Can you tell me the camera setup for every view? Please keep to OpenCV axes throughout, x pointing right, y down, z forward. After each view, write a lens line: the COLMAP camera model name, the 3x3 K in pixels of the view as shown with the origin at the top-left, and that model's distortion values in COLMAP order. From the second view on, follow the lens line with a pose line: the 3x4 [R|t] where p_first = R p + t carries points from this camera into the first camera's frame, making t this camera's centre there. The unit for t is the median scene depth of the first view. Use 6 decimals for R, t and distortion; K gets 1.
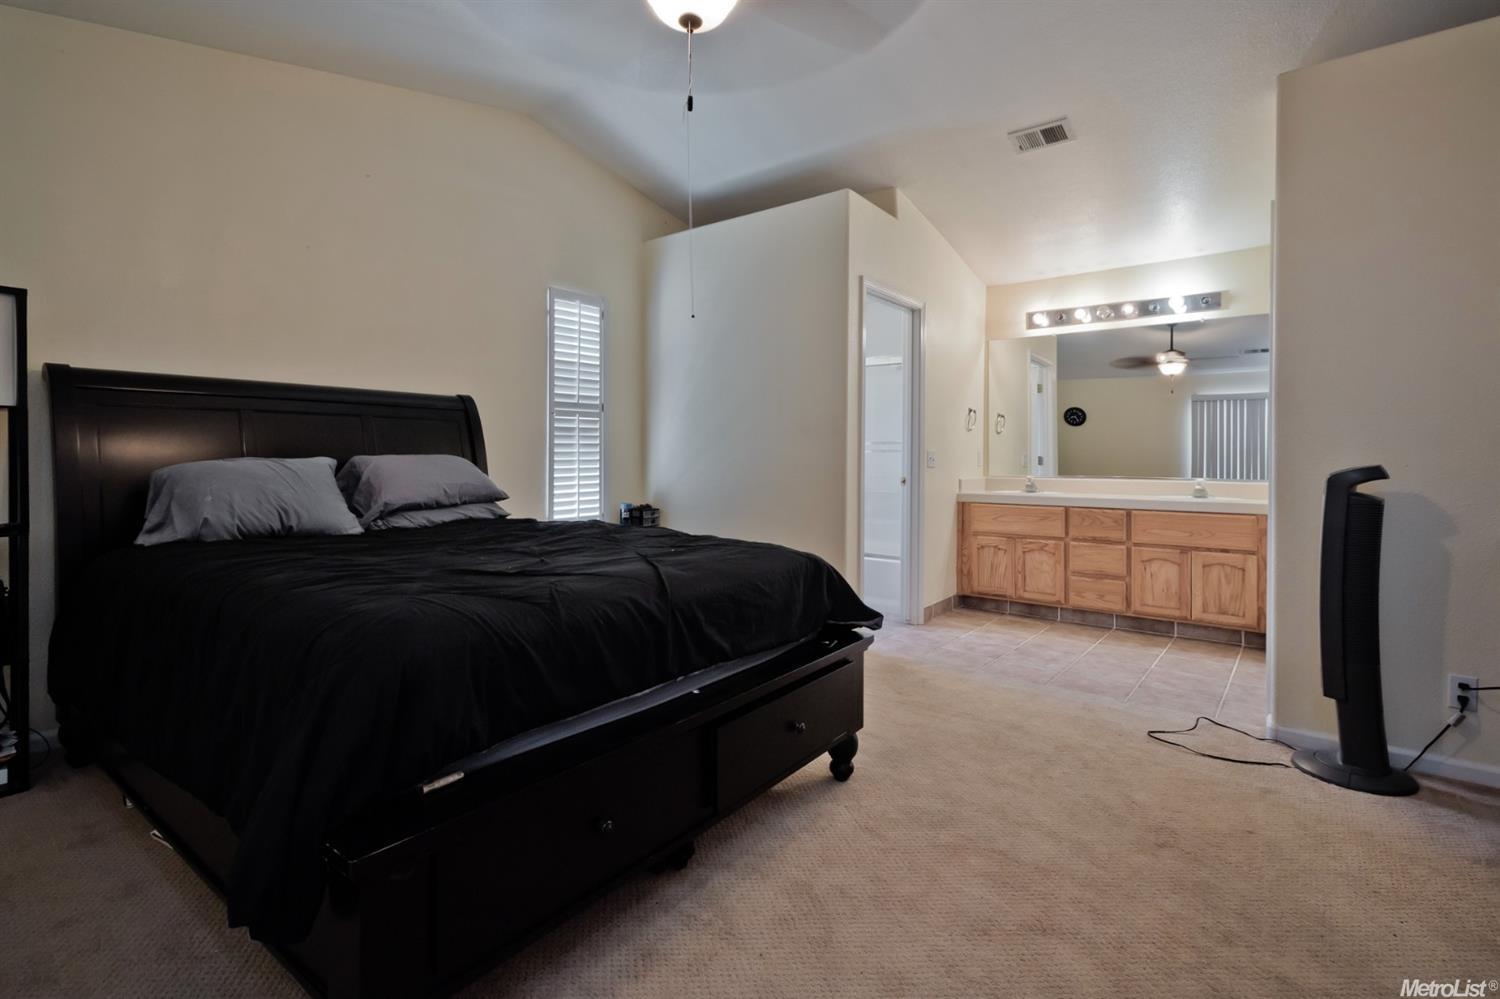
lens RADIAL K [[700.0, 0, 746.7], [0, 700.0, 487.4], [0, 0, 1]] dist [0.000452, 0.000002]
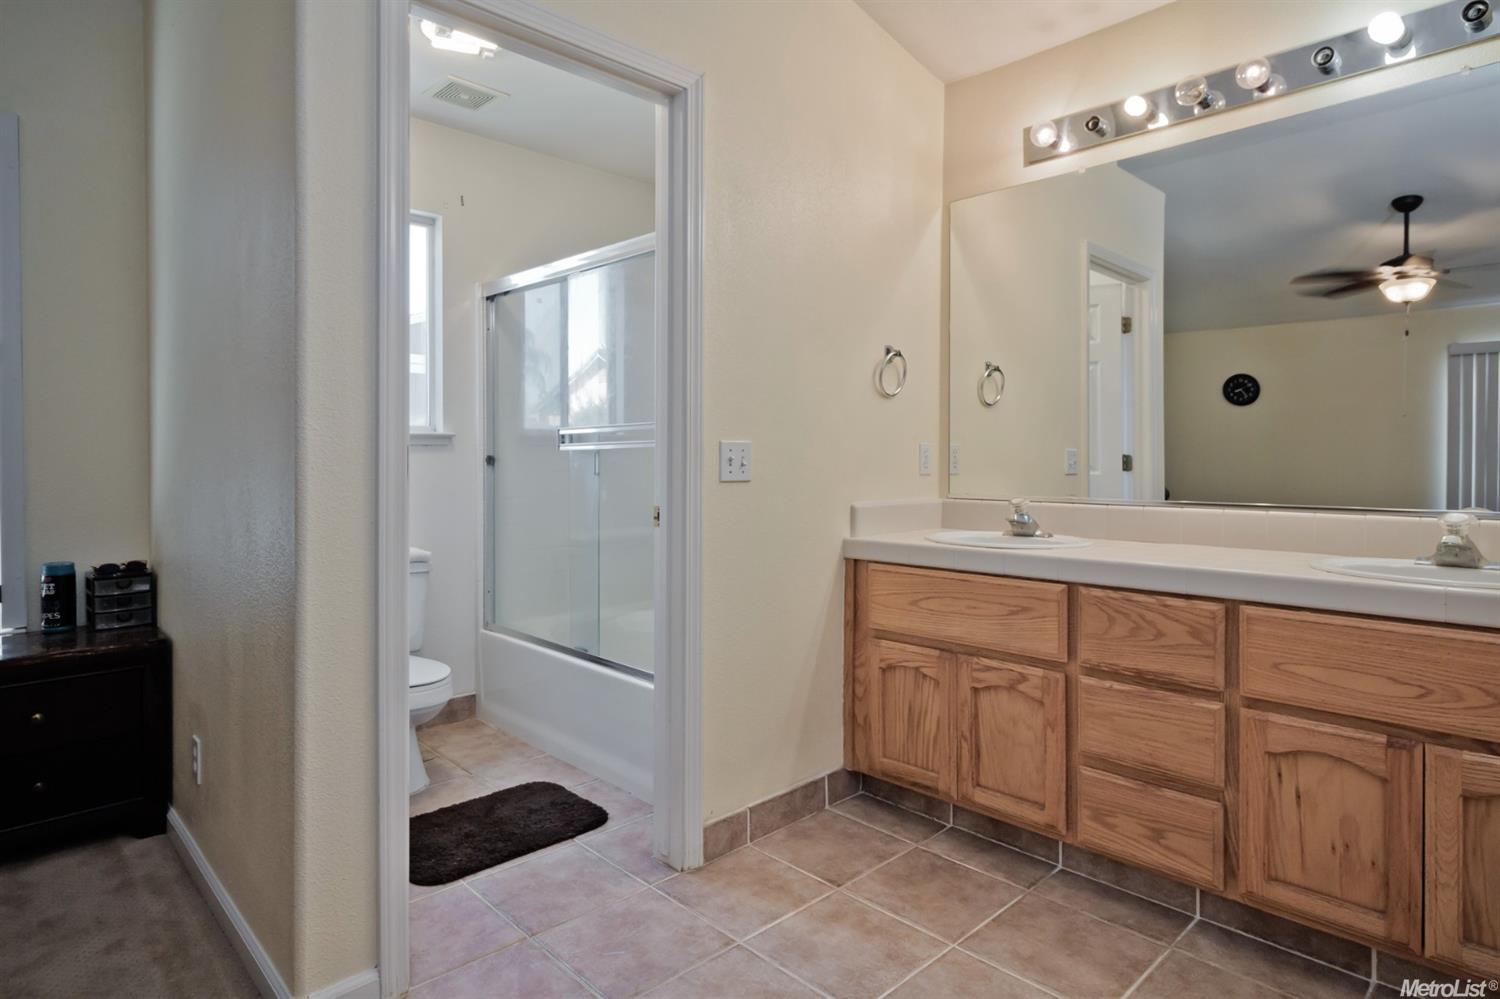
lens RADIAL K [[823.5, 0, 750.0], [0, 823.5, 499.5], [0, 0, 1]] dist [-0.005058, -0.000090]
pose [[0.989686, -0.000454, -0.143252, 0.344230], [0.001167, 0.999987, 0.004897, -0.020386], [0.143248, -0.005014, 0.989674, 0.525101]]
